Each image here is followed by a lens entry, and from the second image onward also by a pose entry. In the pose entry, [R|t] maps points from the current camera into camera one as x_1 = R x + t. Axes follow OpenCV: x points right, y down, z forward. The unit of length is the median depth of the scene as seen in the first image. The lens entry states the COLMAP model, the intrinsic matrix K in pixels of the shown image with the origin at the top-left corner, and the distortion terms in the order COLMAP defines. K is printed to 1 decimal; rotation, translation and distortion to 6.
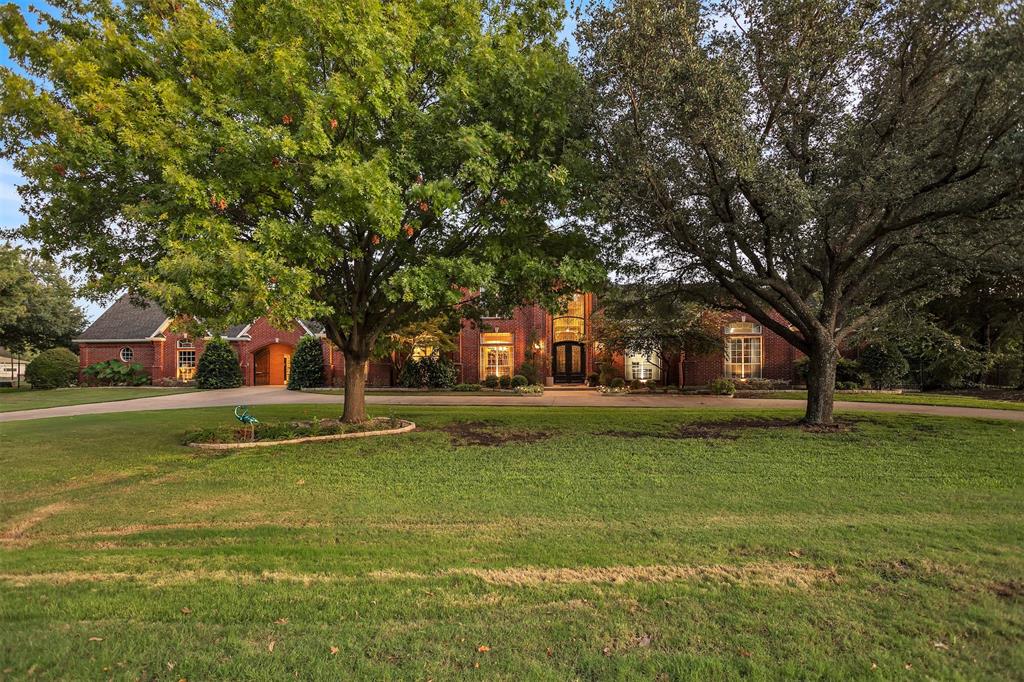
lens RADIAL K [[507.6, 0, 512.0], [0, 507.6, 341.0], [0, 0, 1]] dist [0.000057, 0.000027]
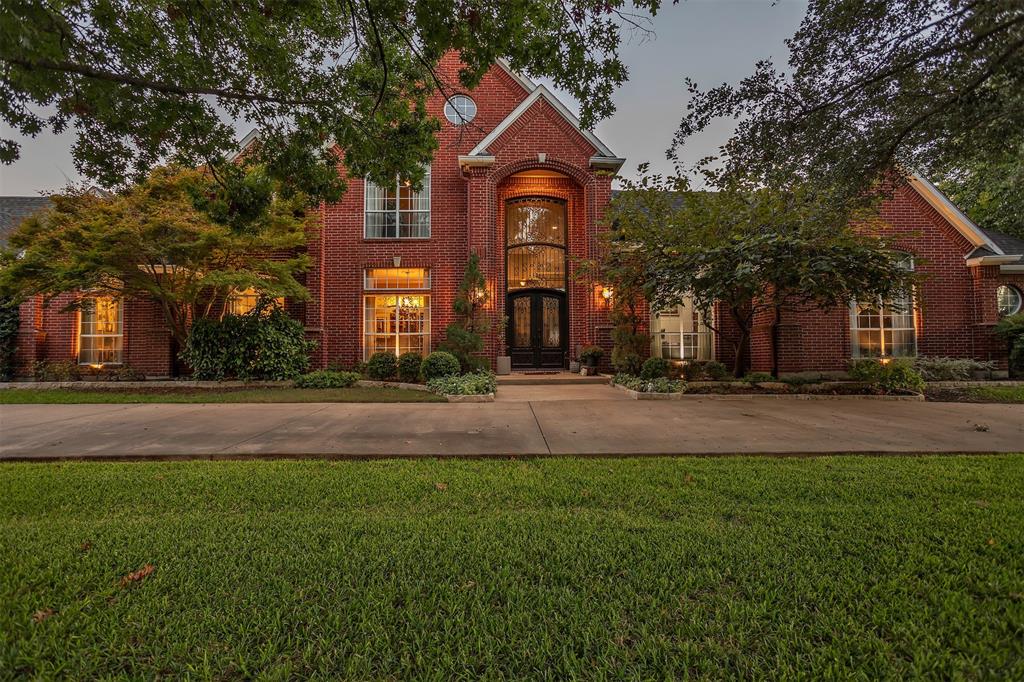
lens RADIAL K [[507.6, 0, 512.0], [0, 507.6, 341.0], [0, 0, 1]] dist [0.000057, 0.000027]
pose [[0.991170, 0.000608, 0.132593, 0.015728], [-0.006041, 0.999158, 0.040579, 0.035193], [-0.132457, -0.041022, 0.990340, 0.499083]]
